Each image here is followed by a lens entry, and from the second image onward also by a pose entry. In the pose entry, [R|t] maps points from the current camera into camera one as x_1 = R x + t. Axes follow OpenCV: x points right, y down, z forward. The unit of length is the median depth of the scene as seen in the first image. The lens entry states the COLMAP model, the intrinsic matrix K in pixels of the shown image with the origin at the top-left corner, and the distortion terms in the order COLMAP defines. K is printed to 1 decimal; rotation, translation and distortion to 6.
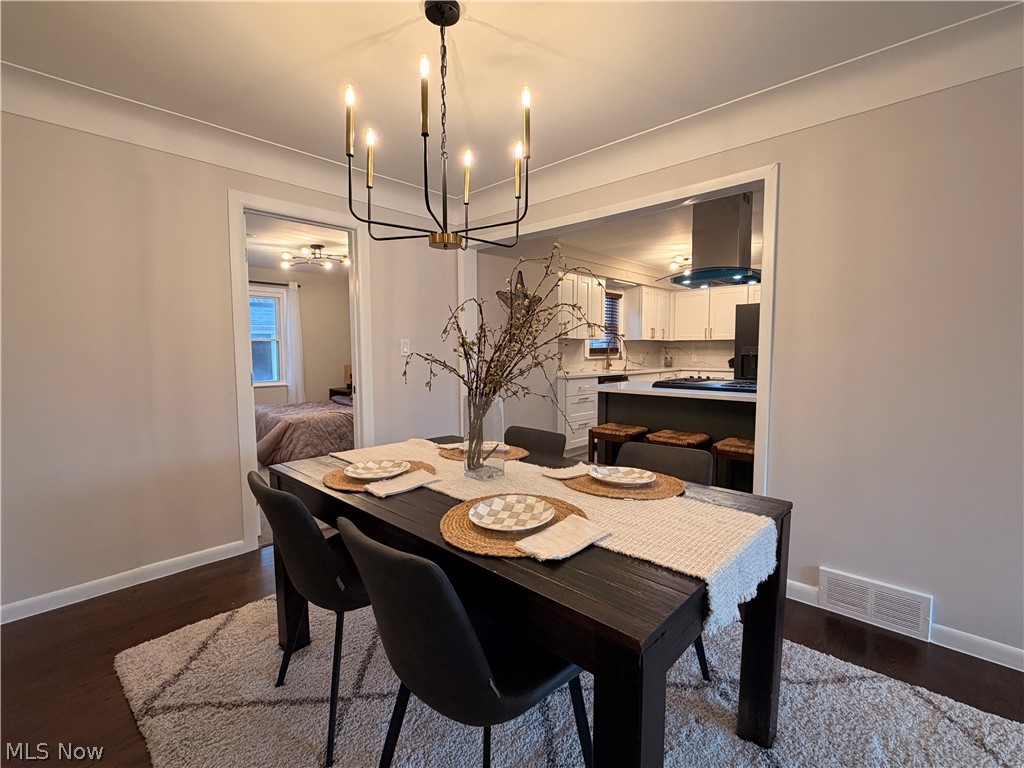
lens RADIAL K [[465.3, 0, 516.0], [0, 465.3, 383.9], [0, 0, 1]] dist [0.025616, 0.000604]
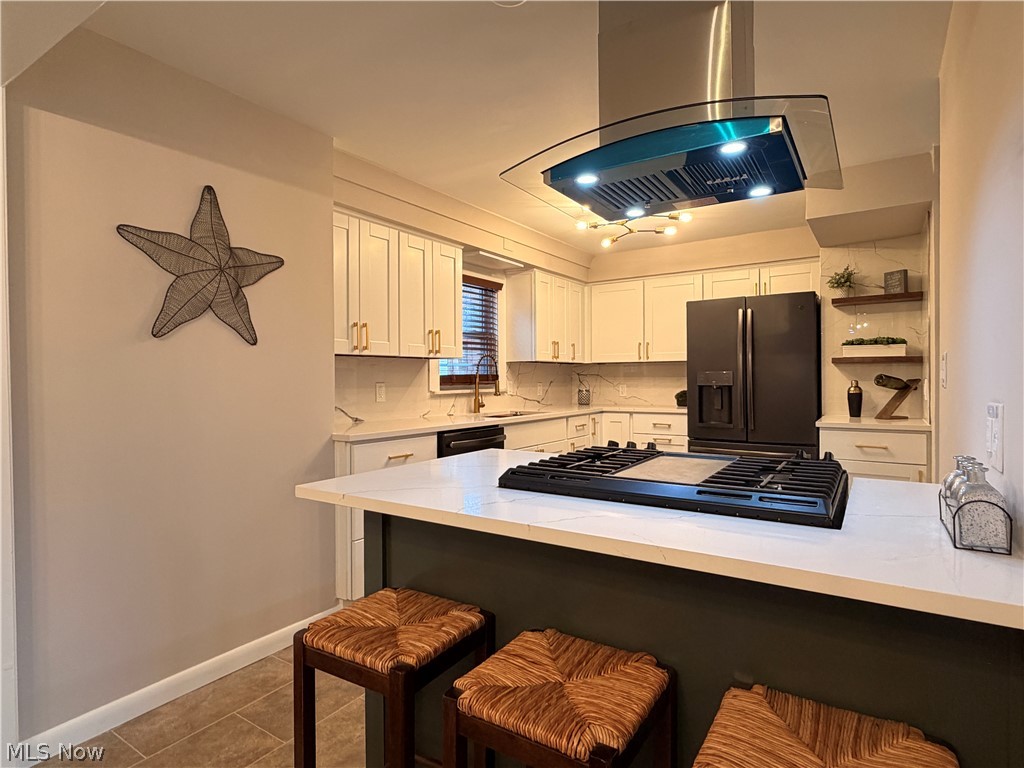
lens RADIAL K [[560.5, 0, 513.6], [0, 560.5, 381.2], [0, 0, 1]] dist [0.003312, 0.000901]
pose [[0.986292, -0.005548, 0.164915, 0.129395], [0.016972, 0.997545, -0.067947, -0.022555], [-0.164133, 0.069815, 0.983965, 0.326438]]
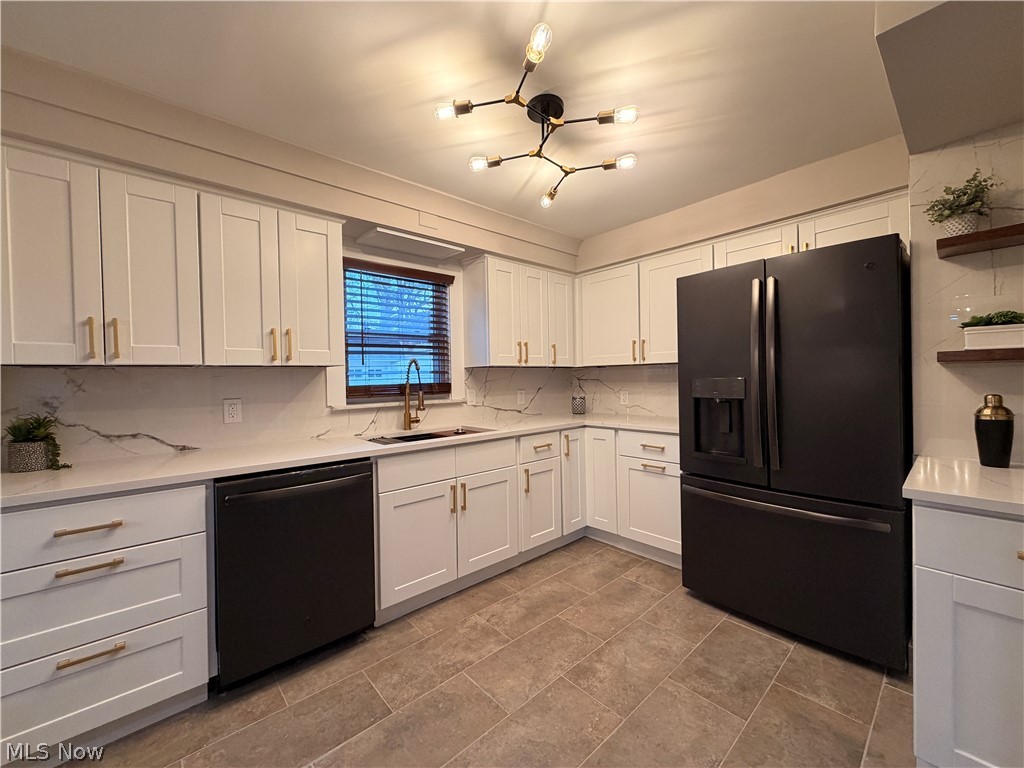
lens RADIAL K [[408.1, 0, 511.1], [0, 408.1, 382.7], [0, 0, 1]] dist [0.000792, 0.000148]
pose [[0.995324, -0.015043, -0.095411, 0.339302], [0.009133, 0.998029, -0.062079, -0.051993], [0.096156, 0.060917, 0.993500, 0.598850]]
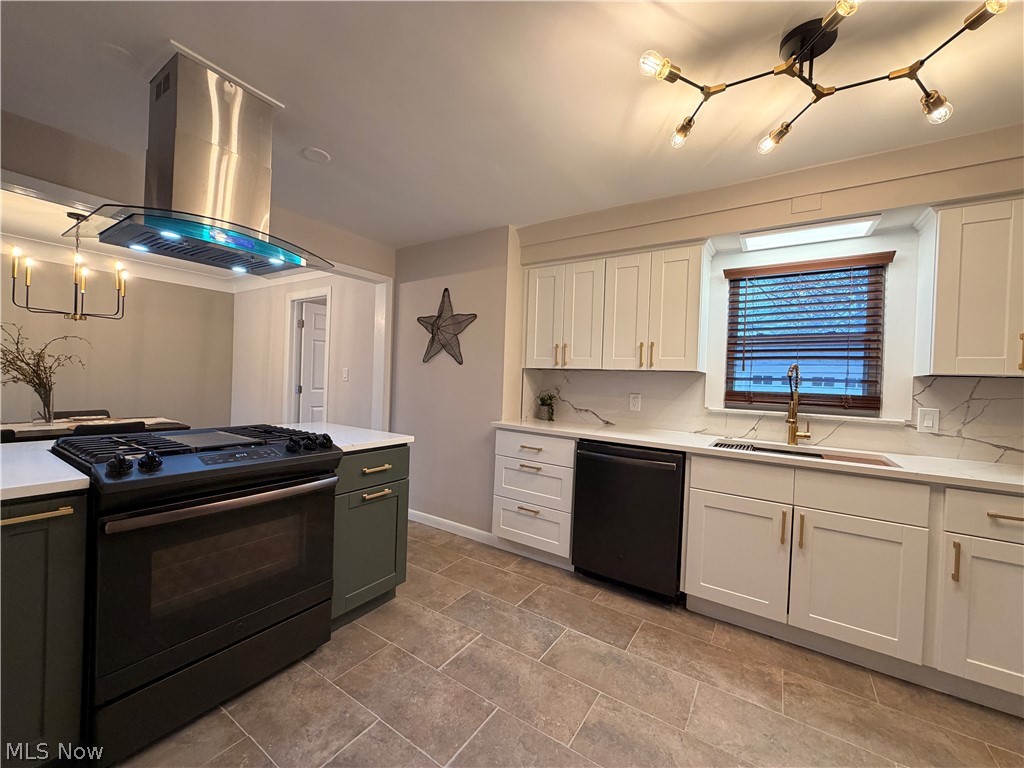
lens RADIAL K [[408.1, 0, 508.6], [0, 408.1, 382.6], [0, 0, 1]] dist [0.000792, 0.000148]
pose [[0.150268, 0.015886, -0.988518, 0.515843], [-0.112610, 0.993639, -0.001150, -0.057184], [0.982211, 0.111490, 0.151101, 0.689833]]
